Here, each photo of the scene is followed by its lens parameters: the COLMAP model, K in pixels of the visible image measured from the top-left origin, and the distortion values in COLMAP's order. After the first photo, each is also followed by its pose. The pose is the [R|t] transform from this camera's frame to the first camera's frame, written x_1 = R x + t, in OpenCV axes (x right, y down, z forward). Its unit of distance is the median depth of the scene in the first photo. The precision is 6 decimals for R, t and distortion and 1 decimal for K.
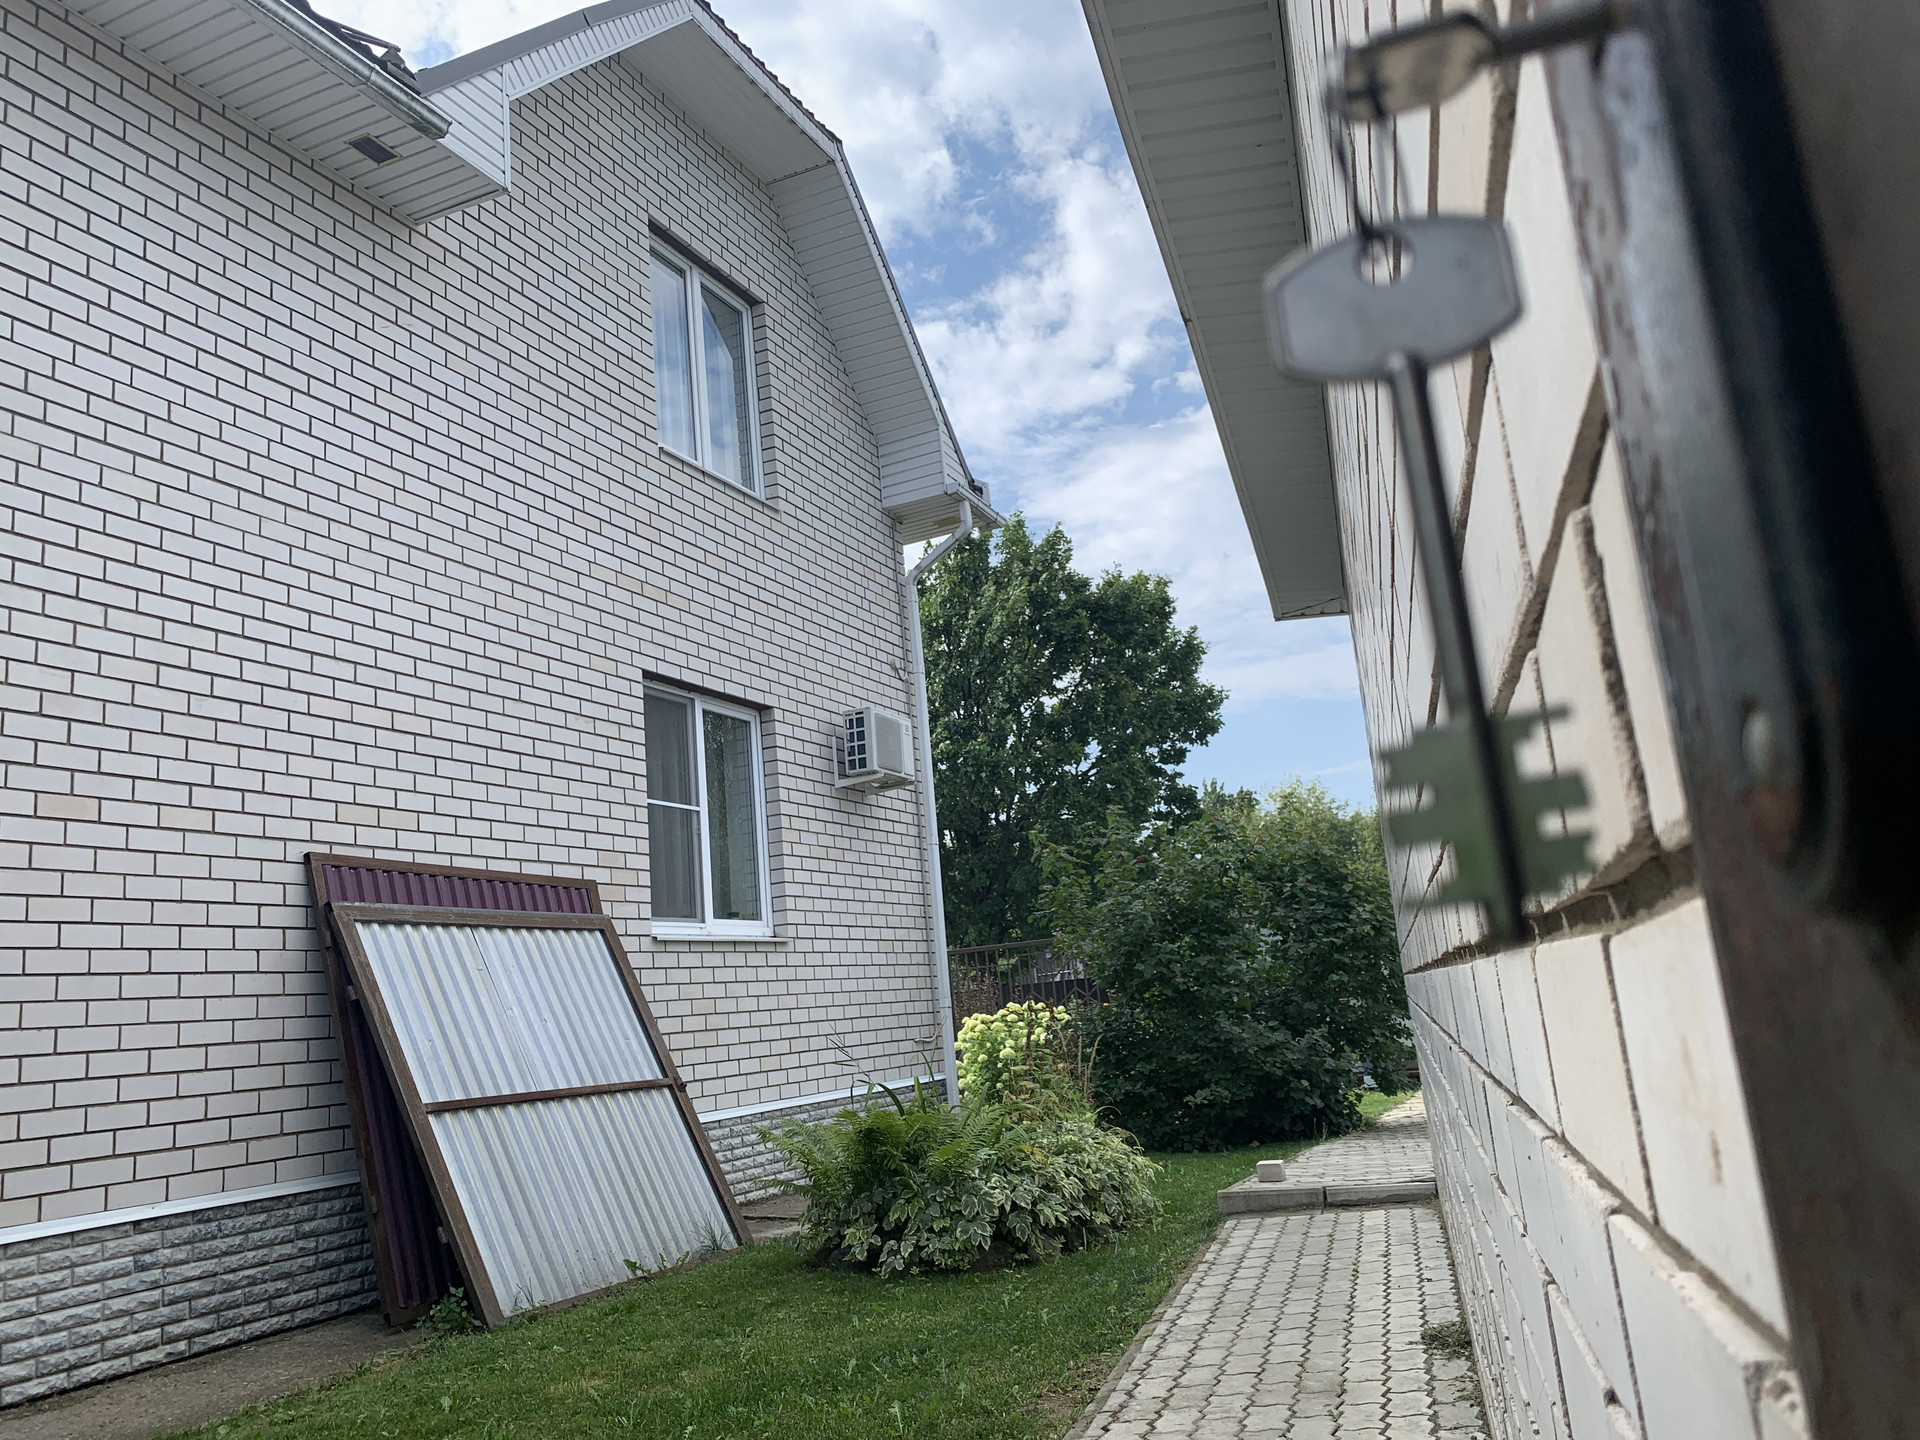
lens RADIAL K [[1440.9, 0, 957.9], [0, 1440.9, 719.6], [0, 0, 1]] dist [0.052892, -0.067448]
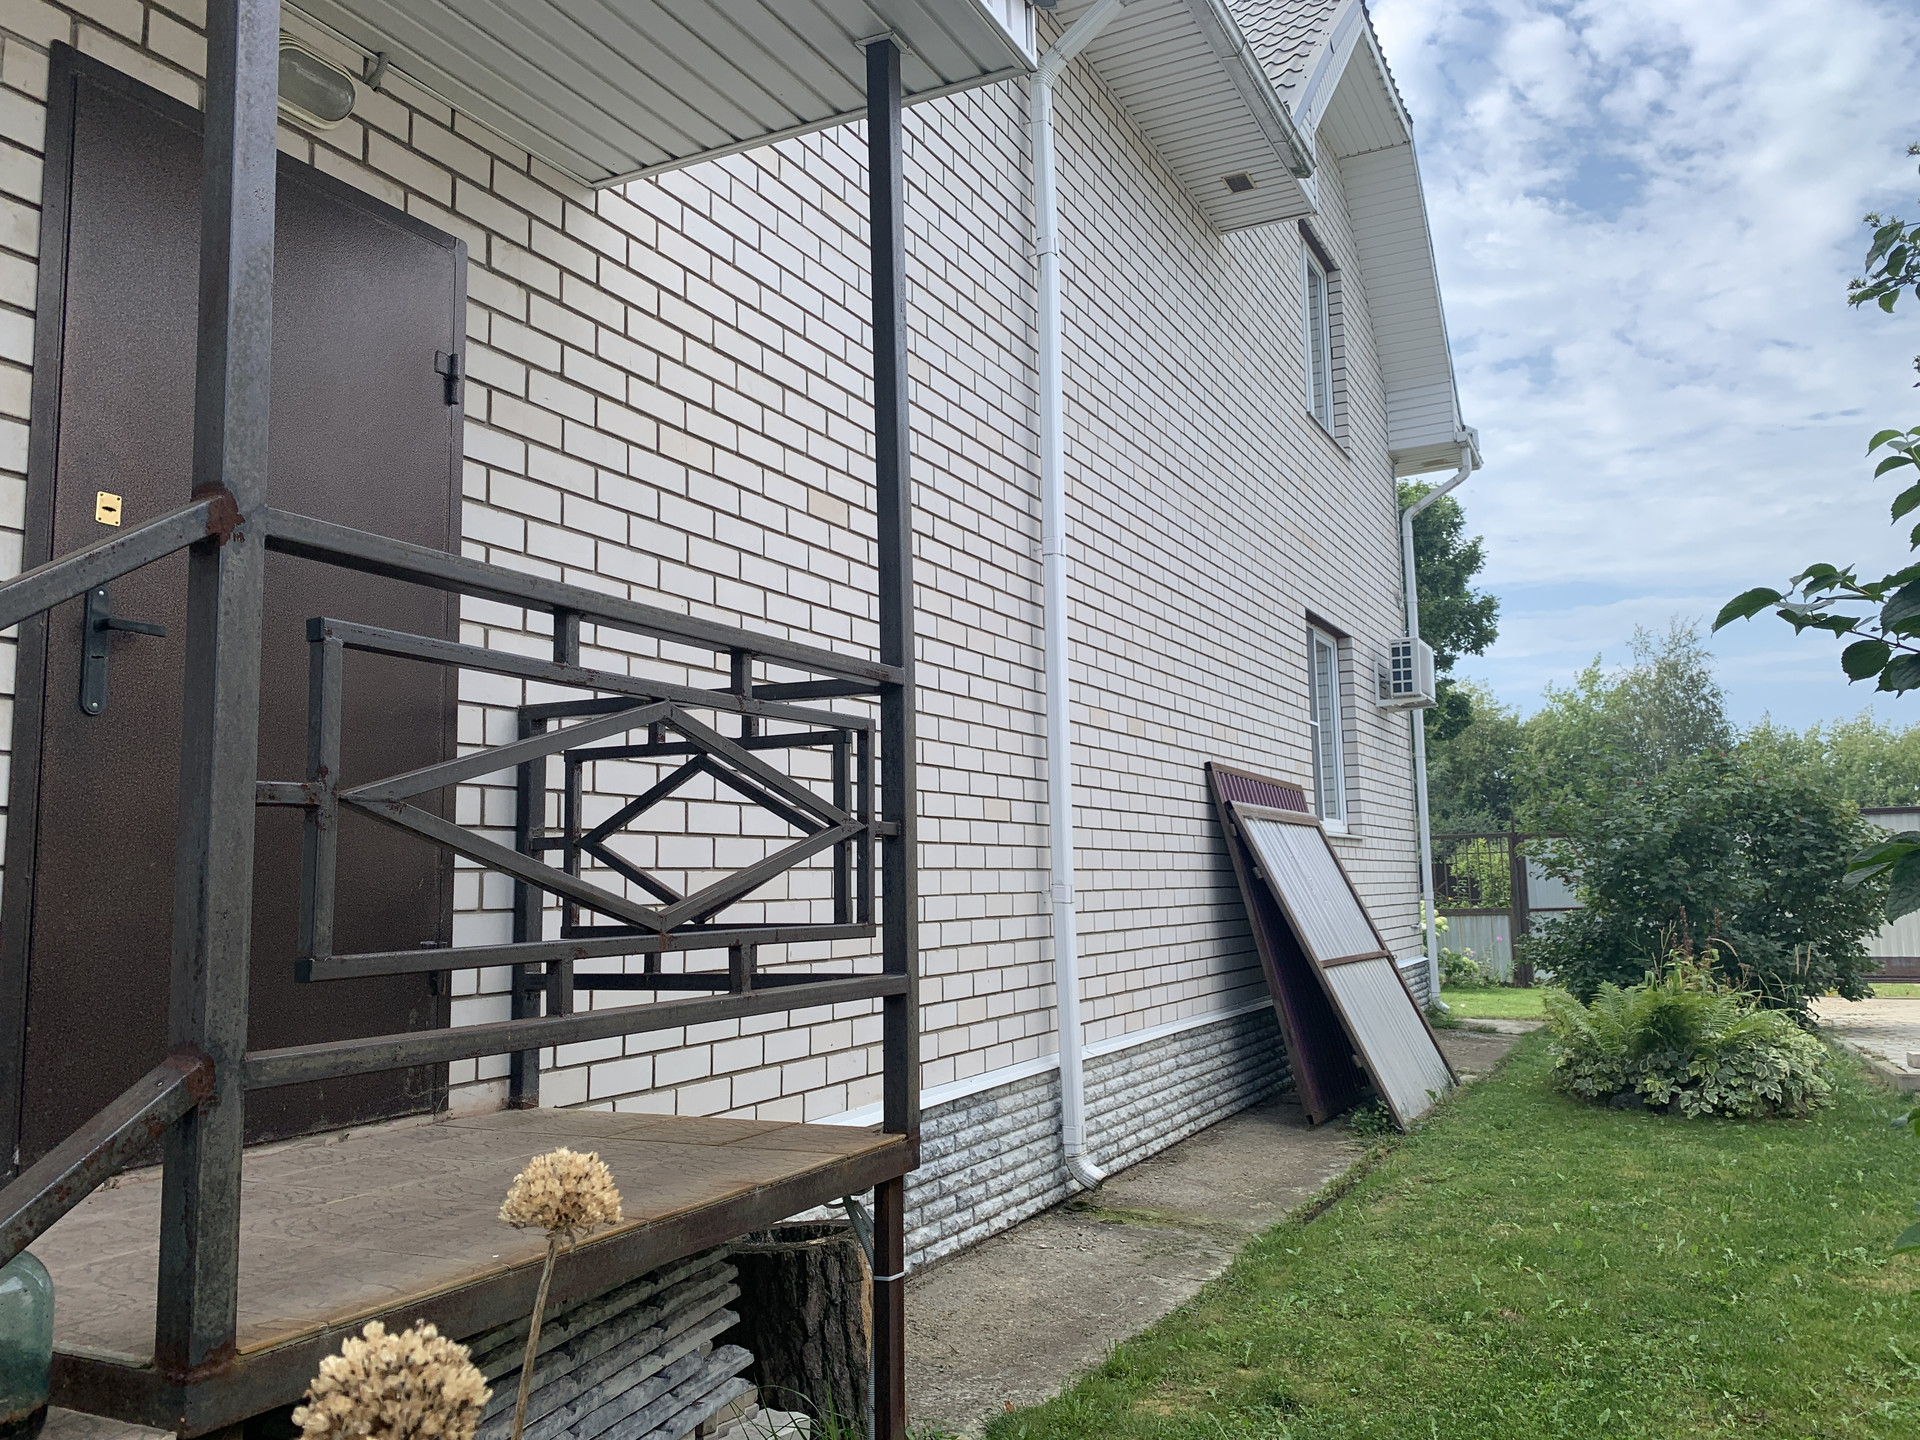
lens RADIAL K [[1440.9, 0, 966.3], [0, 1440.9, 721.2], [0, 0, 1]] dist [0.052892, -0.067448]
pose [[0.996738, 0.061743, -0.051972, -0.433519], [-0.056621, 0.993880, 0.094848, -0.039162], [0.057510, -0.091596, 0.994134, -0.207191]]
